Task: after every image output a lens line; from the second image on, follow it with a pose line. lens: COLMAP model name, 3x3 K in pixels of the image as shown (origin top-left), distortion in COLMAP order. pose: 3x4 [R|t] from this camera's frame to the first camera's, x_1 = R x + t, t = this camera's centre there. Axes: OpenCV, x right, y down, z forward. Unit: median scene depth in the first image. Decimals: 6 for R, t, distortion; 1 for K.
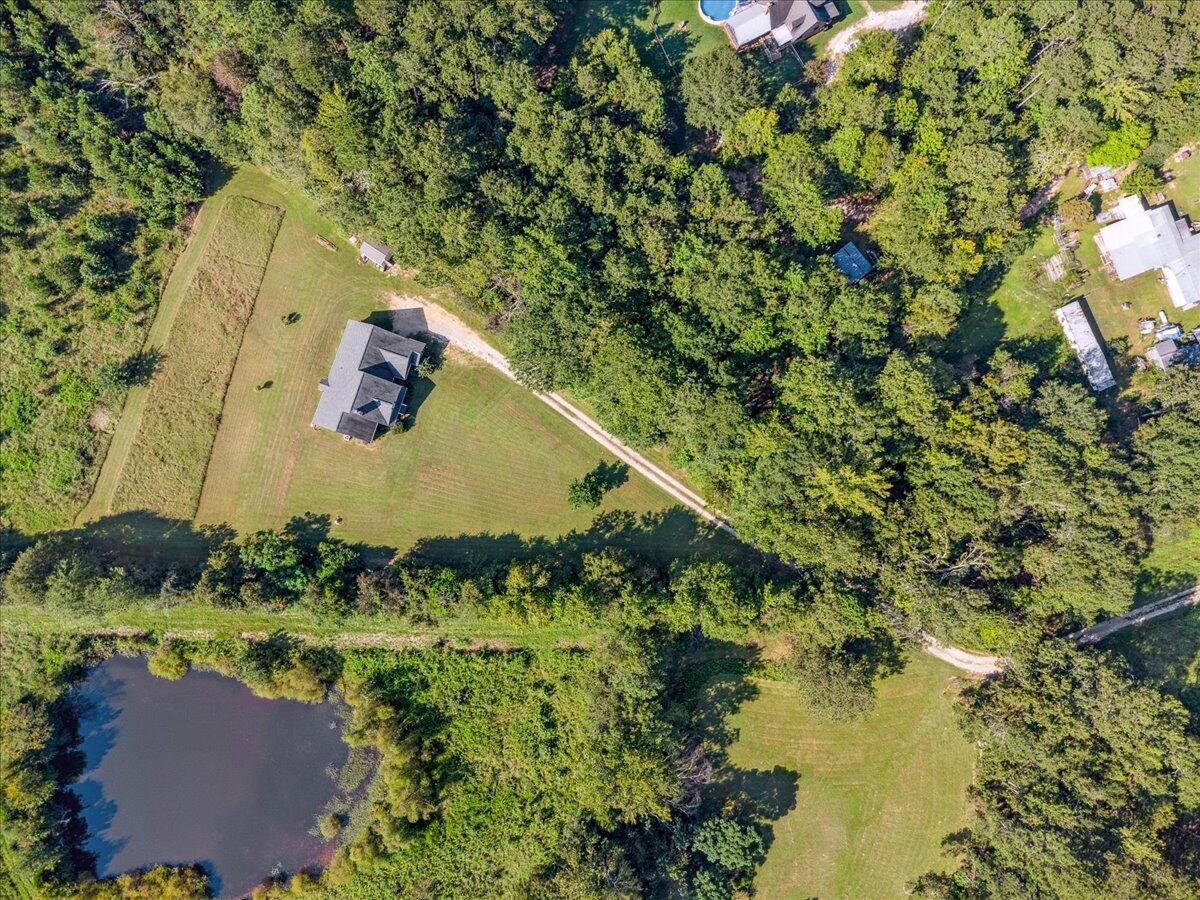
lens RADIAL K [[851.8, 0, 593.7], [0, 851.8, 452.8], [0, 0, 1]] dist [0.008444, -0.004935]
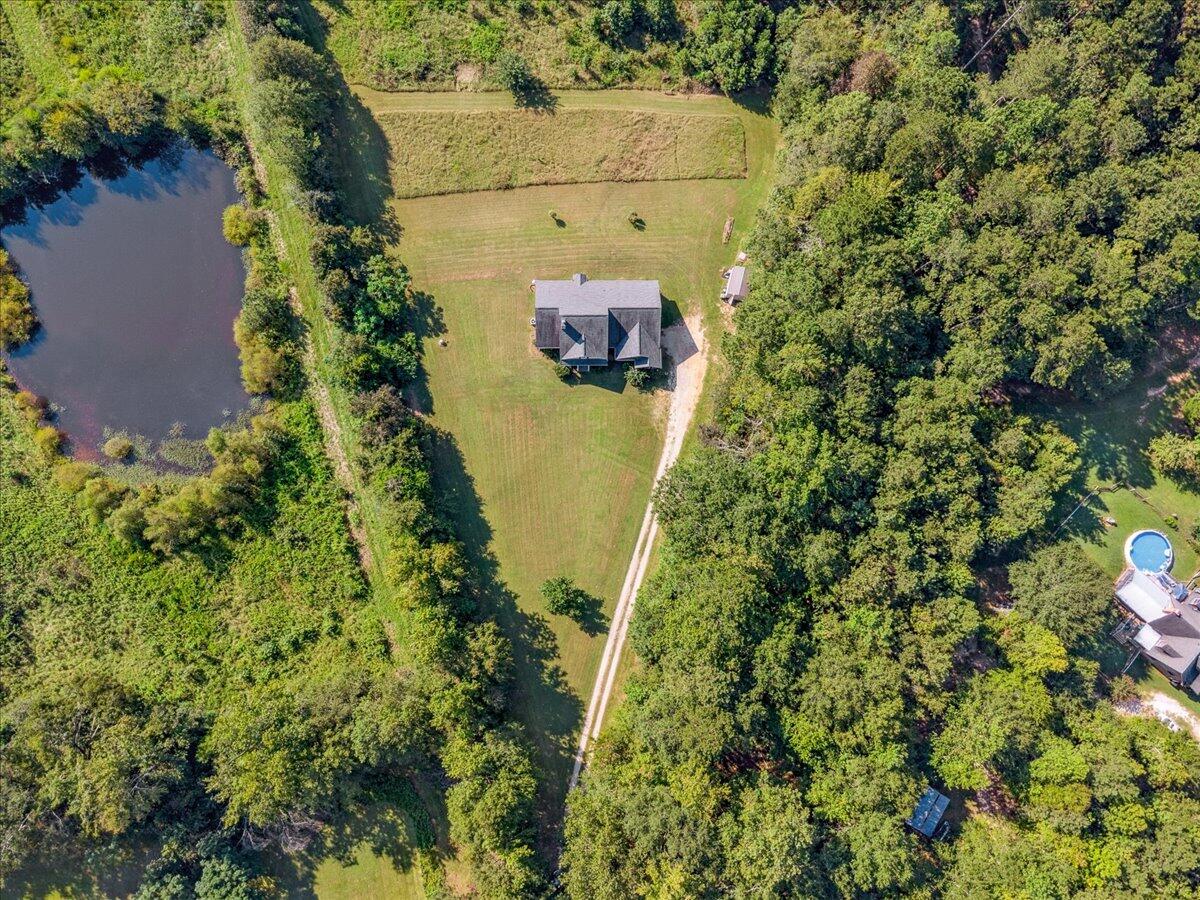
lens RADIAL K [[851.8, 0, 593.7], [0, 851.8, 452.8], [0, 0, 1]] dist [0.008444, -0.004935]
pose [[0.331055, 0.936727, -0.113774, -0.037639], [-0.943317, 0.331551, -0.015092, -0.019049], [0.023585, 0.112322, 0.993392, 0.127530]]
